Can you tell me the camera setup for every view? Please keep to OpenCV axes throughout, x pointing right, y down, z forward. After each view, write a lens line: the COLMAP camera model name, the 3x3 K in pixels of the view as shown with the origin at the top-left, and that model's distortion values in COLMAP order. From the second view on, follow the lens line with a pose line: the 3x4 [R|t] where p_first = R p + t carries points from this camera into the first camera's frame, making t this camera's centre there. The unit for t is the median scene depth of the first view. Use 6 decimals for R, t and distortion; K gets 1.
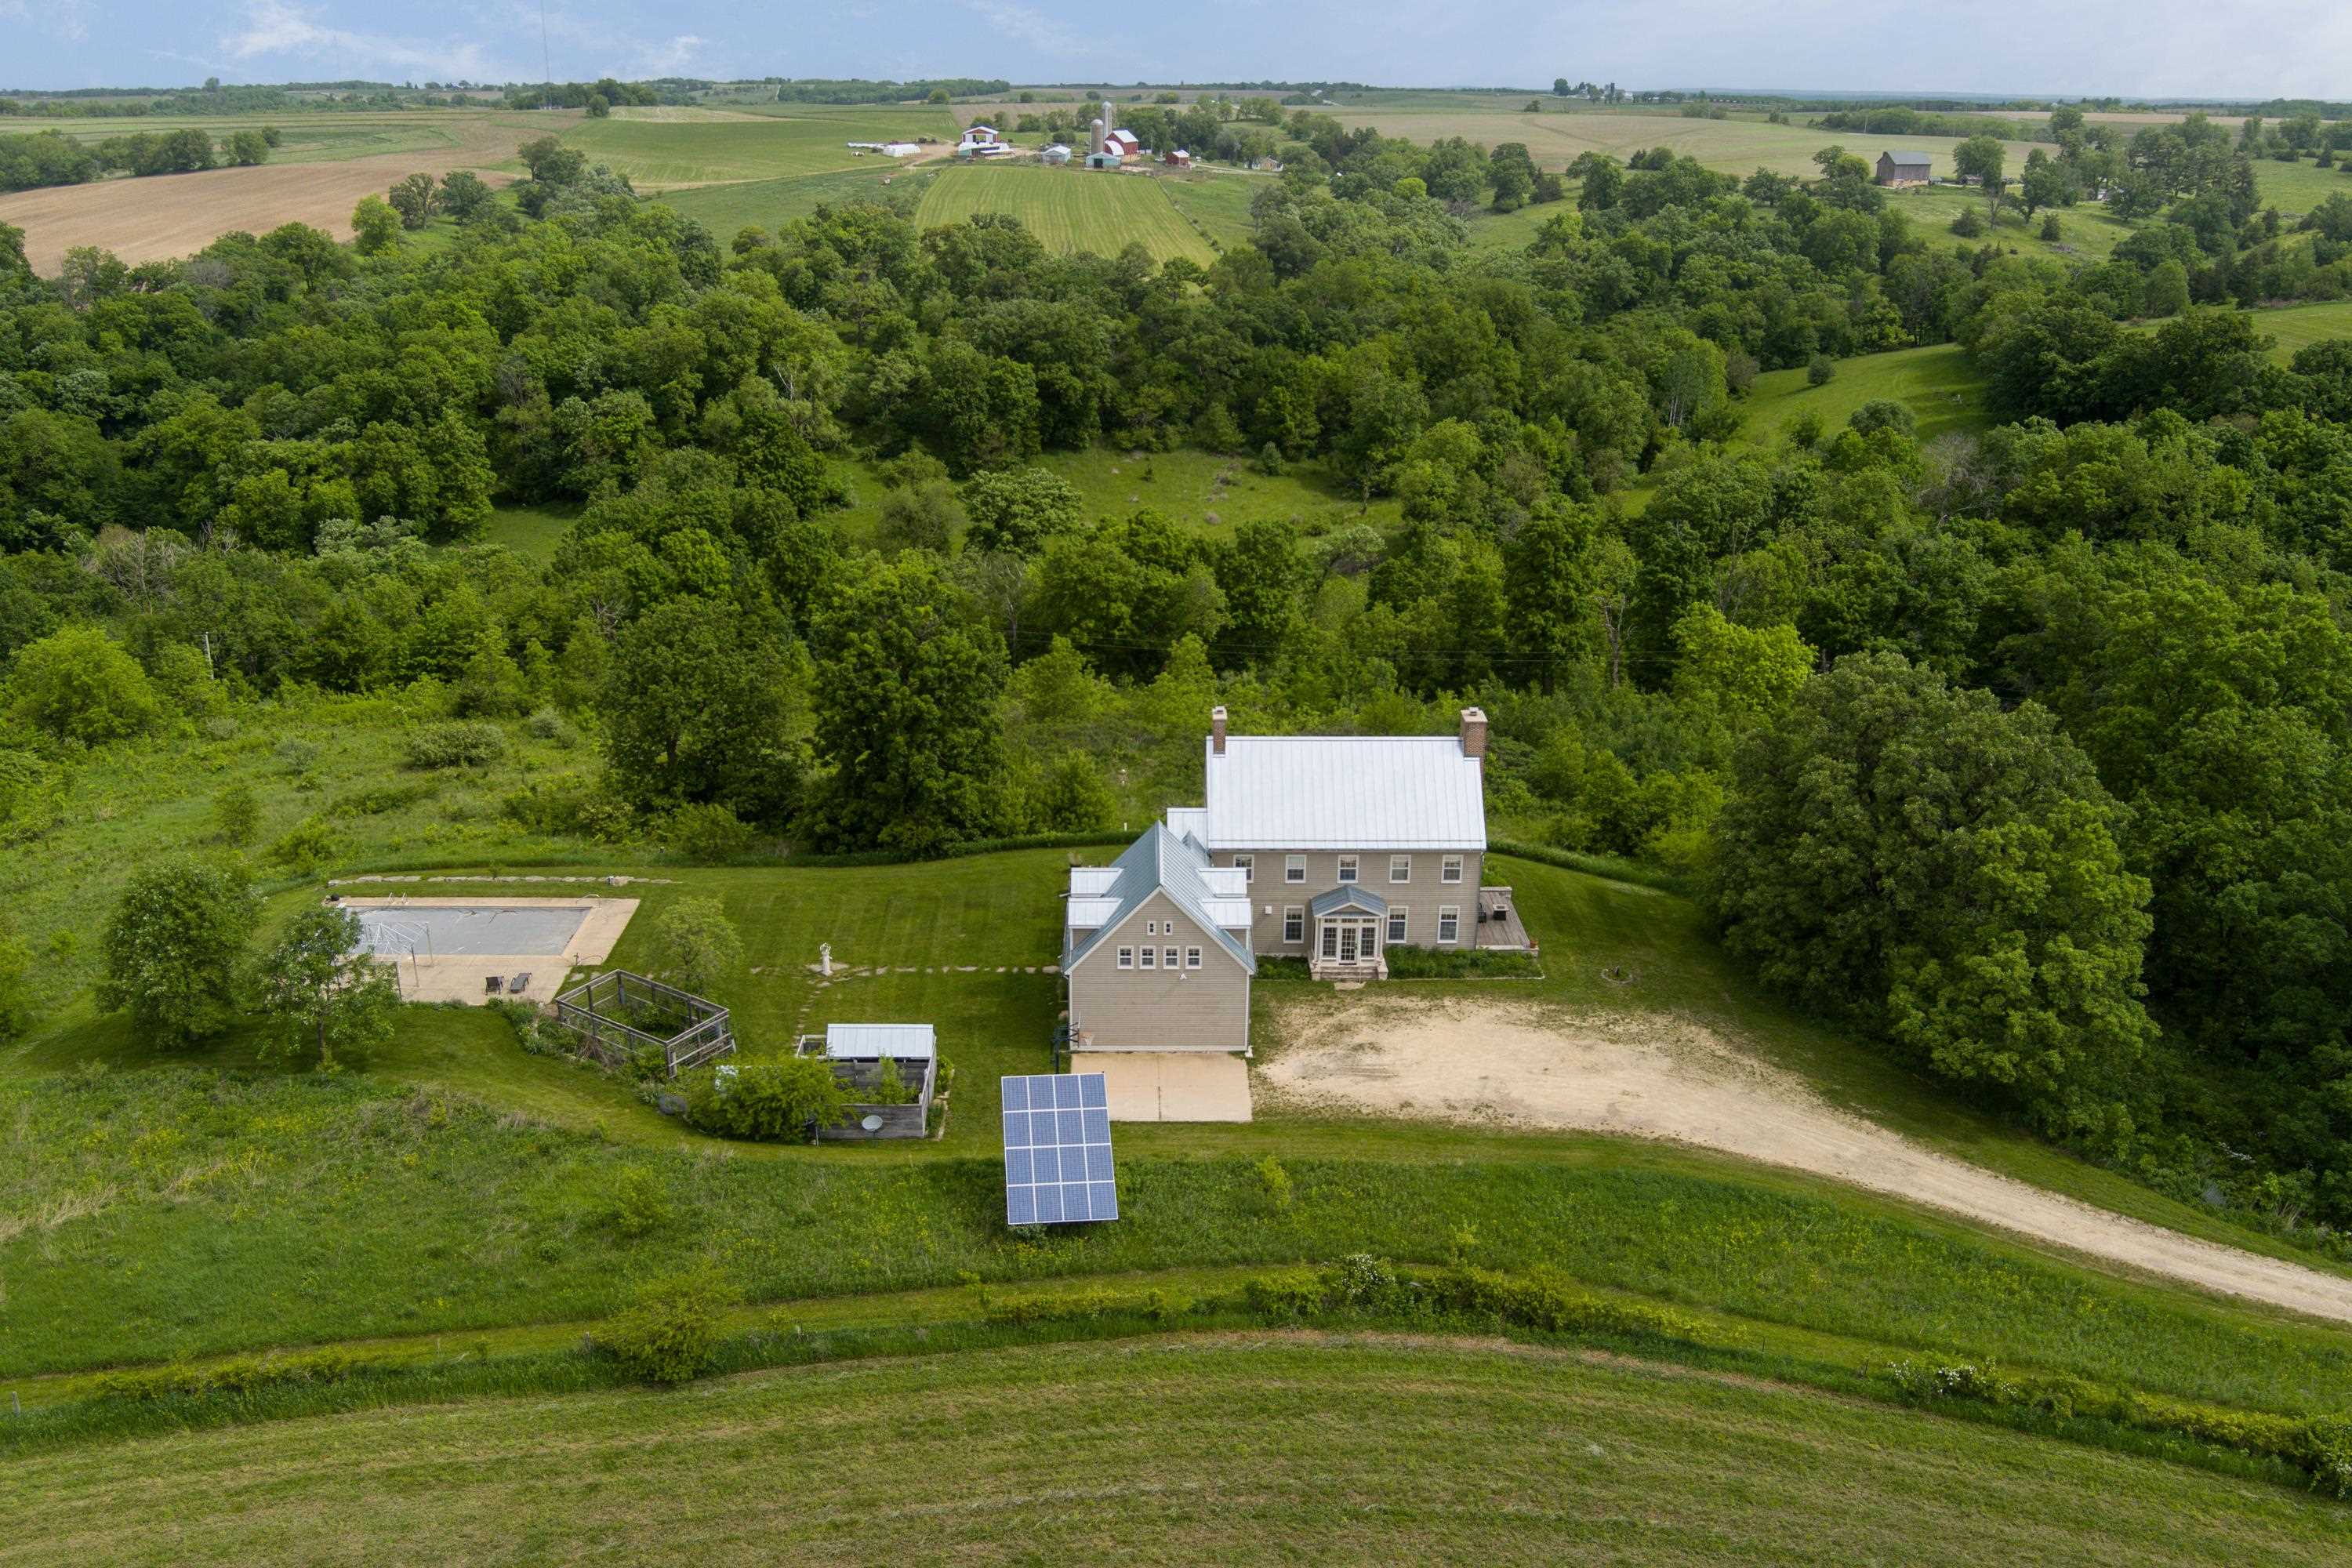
lens RADIAL K [[1912.6, 0, 1176.0], [0, 1912.6, 784.0], [0, 0, 1]] dist [-0.068817, 0.018257]
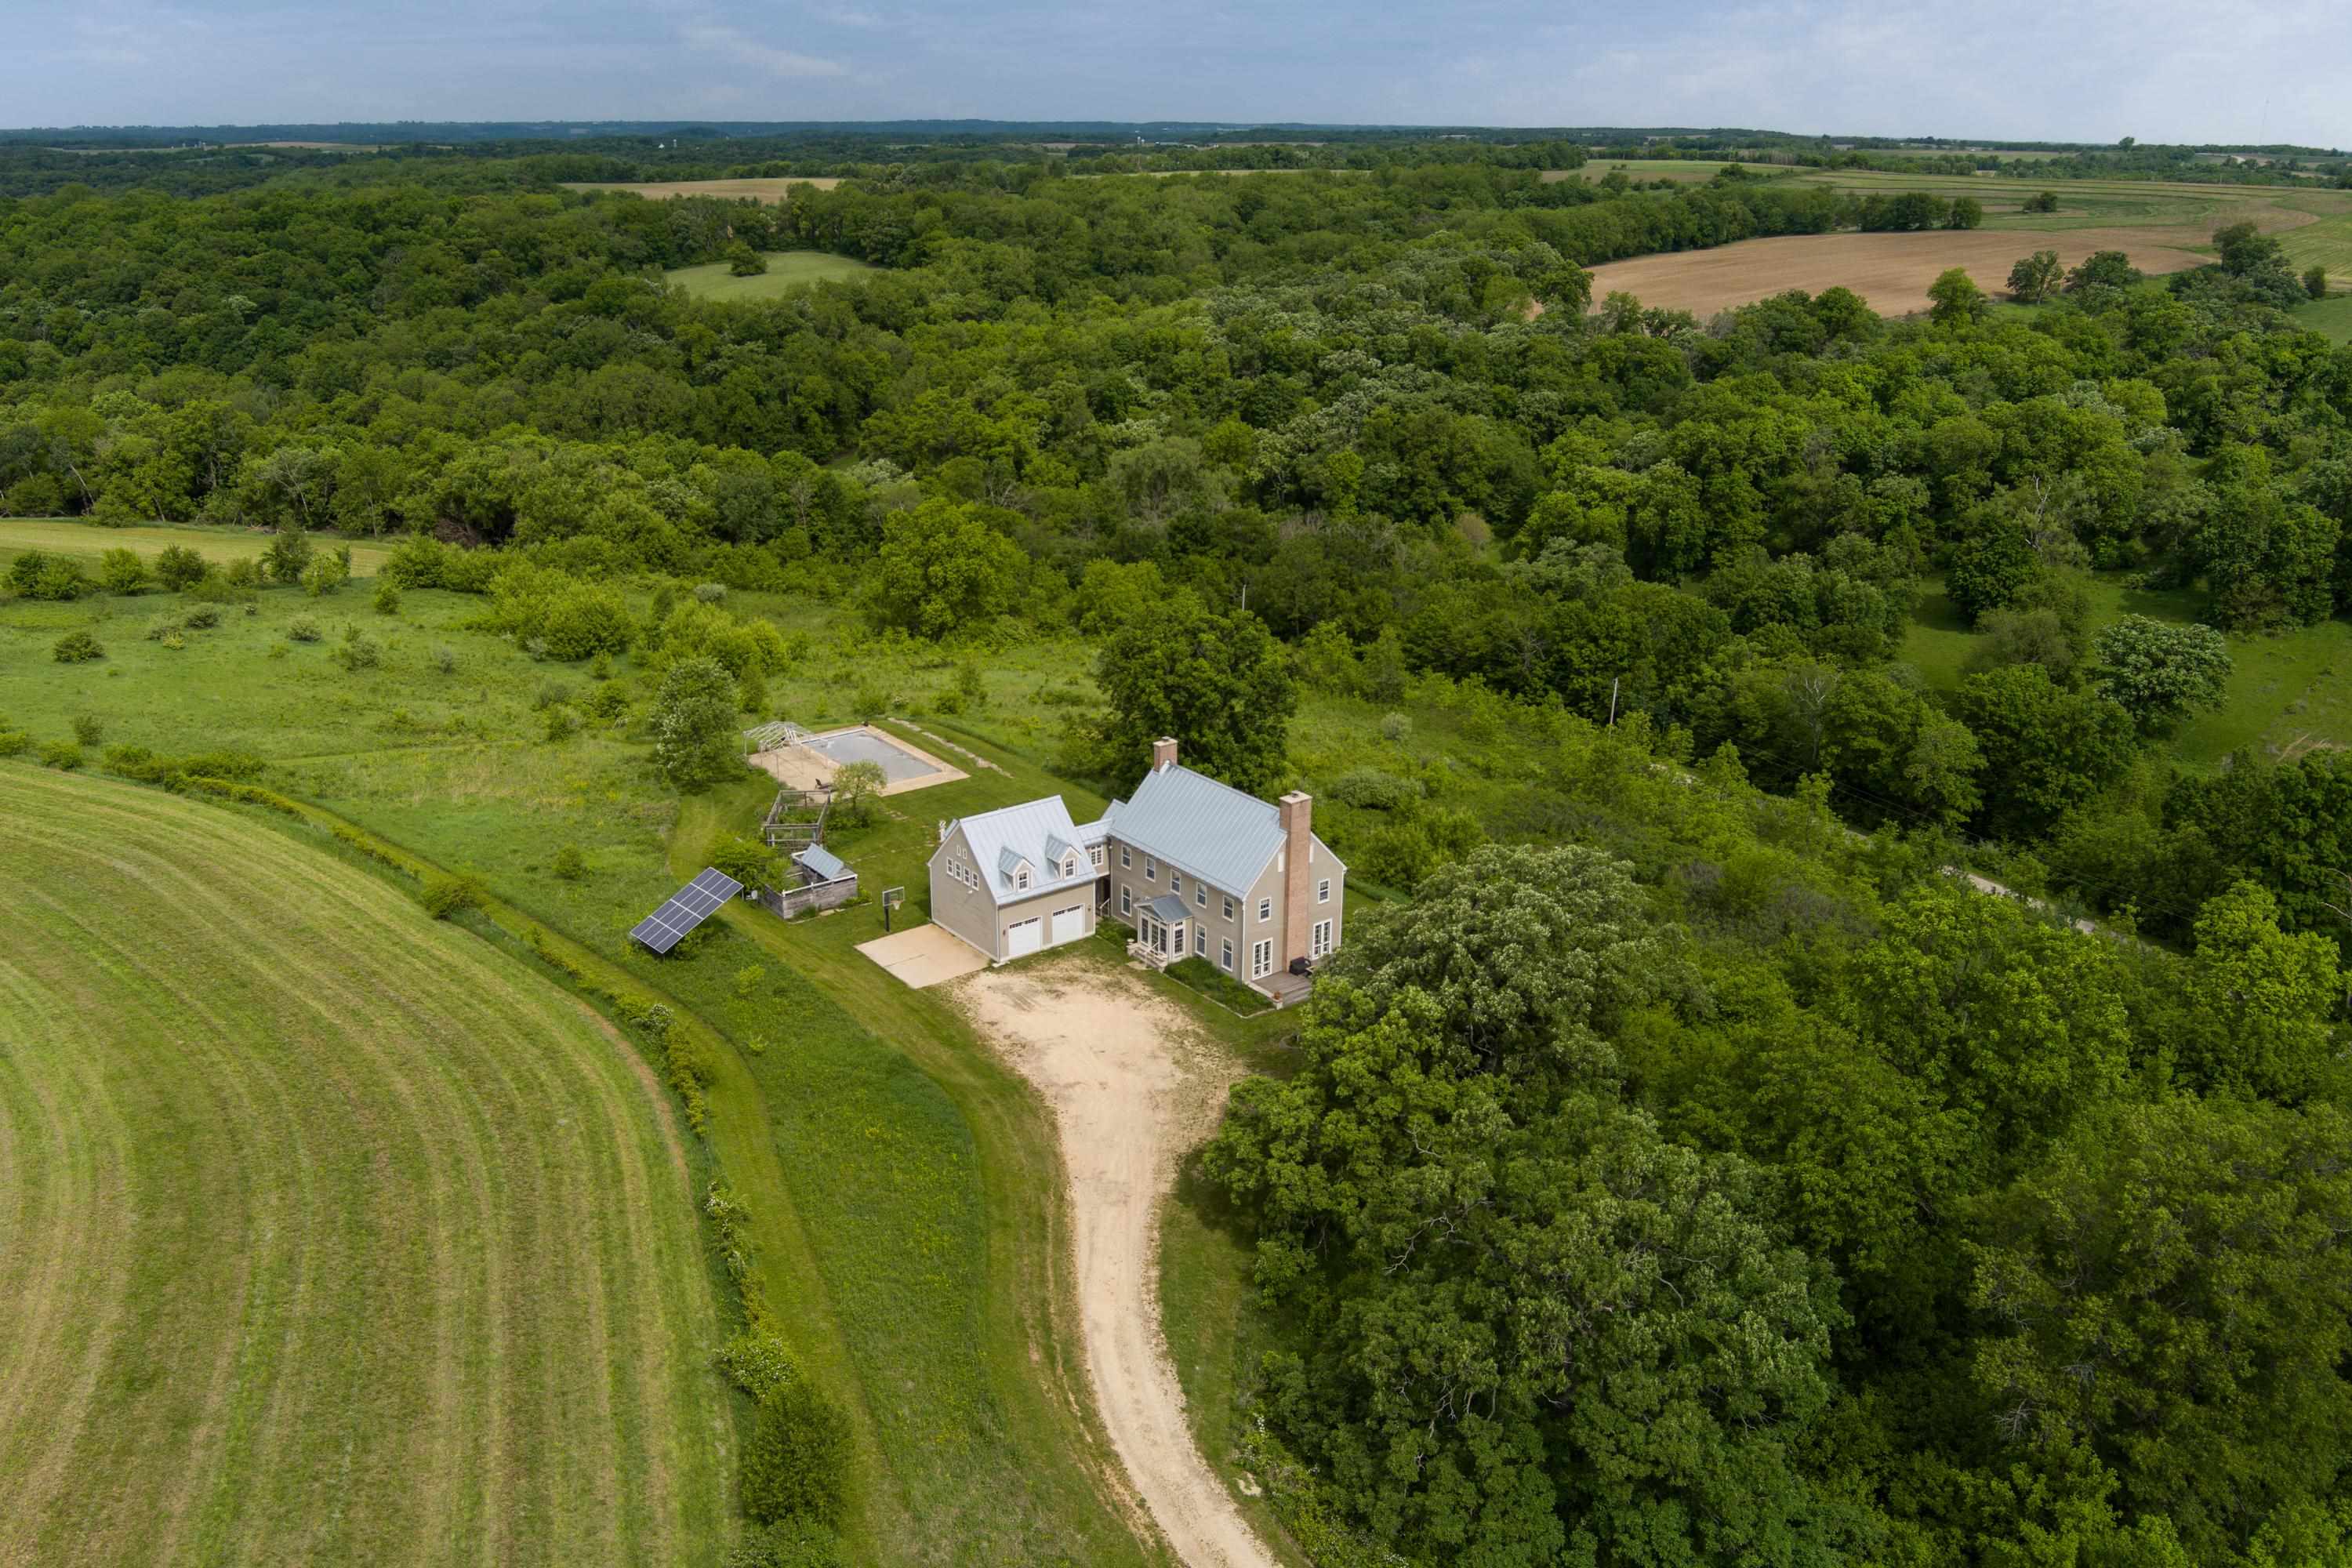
lens RADIAL K [[1886.6, 0, 1176.0], [0, 1886.6, 784.0], [0, 0, 1]] dist [-0.076196, 0.029056]
pose [[0.598008, 0.267085, -0.755680, 1.001906], [-0.283244, 0.952429, 0.112479, -0.155635], [0.749773, 0.146779, 0.645210, 0.181070]]
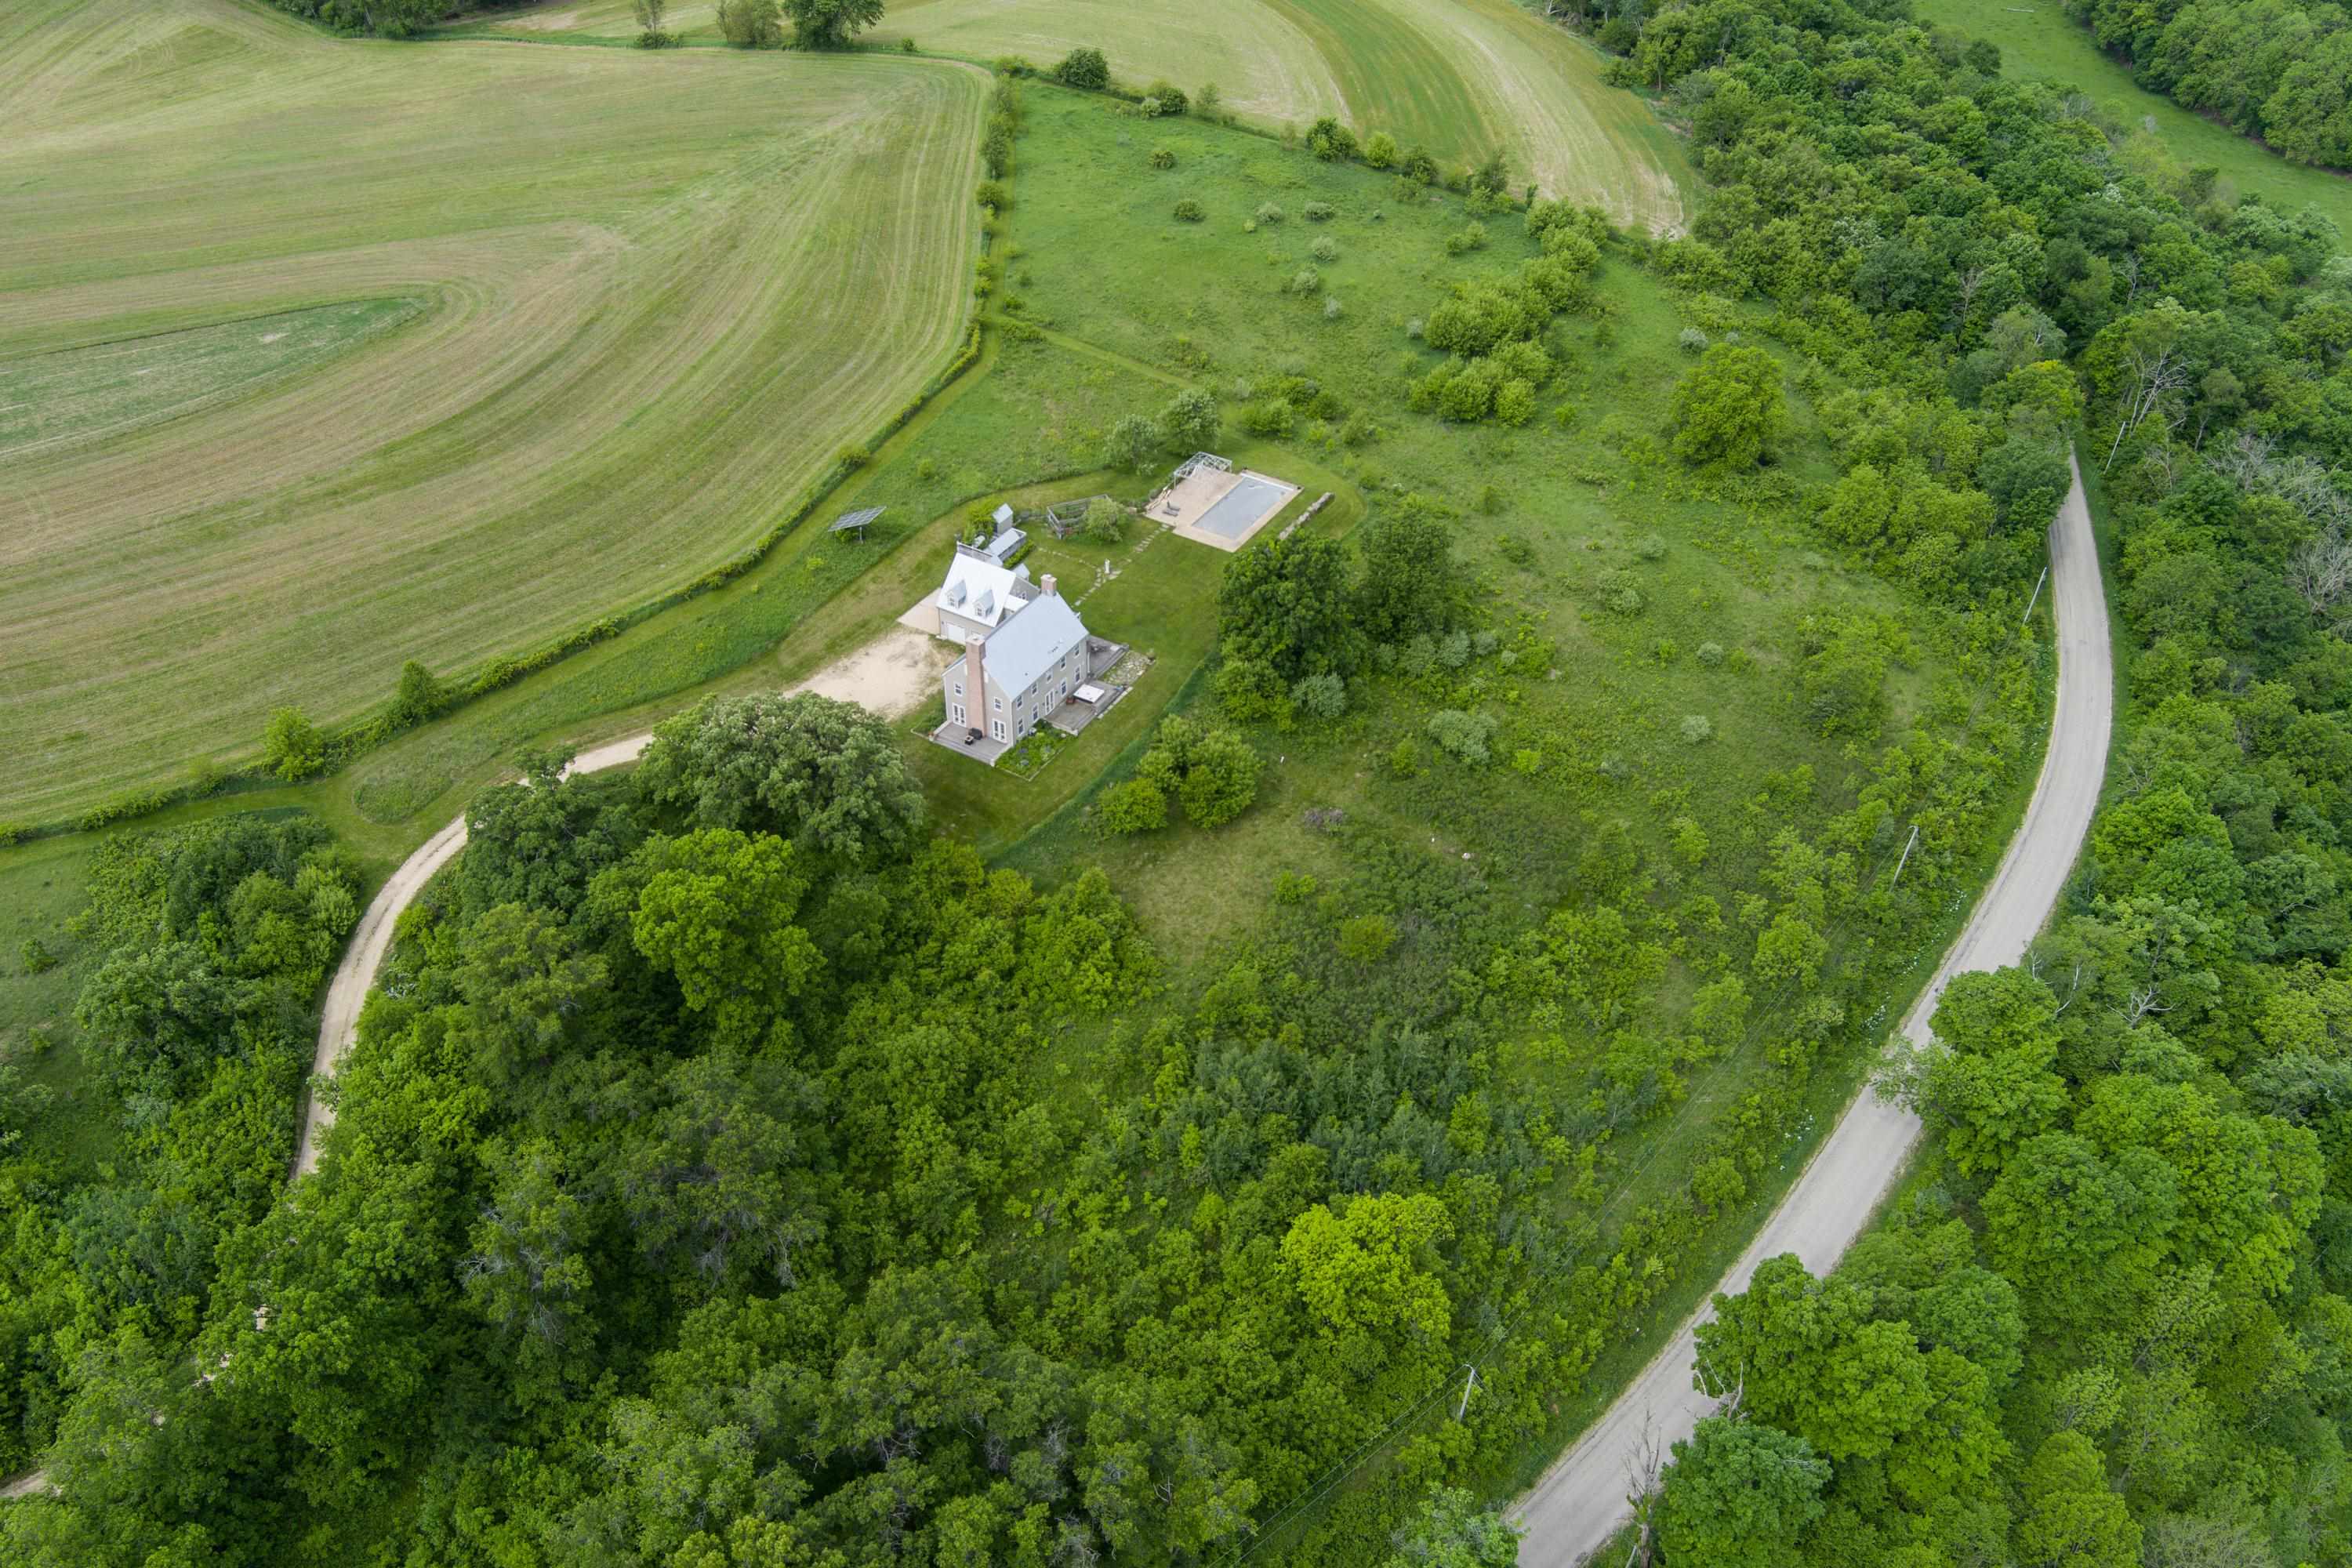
lens RADIAL K [[1912.6, 0, 1176.0], [0, 1912.6, 784.0], [0, 0, 1]] dist [-0.068817, 0.018257]
pose [[-0.531507, 0.521391, -0.667571, 1.410024], [-0.306070, 0.616647, 0.725305, -1.406446], [0.789824, 0.589828, -0.168170, 1.572913]]
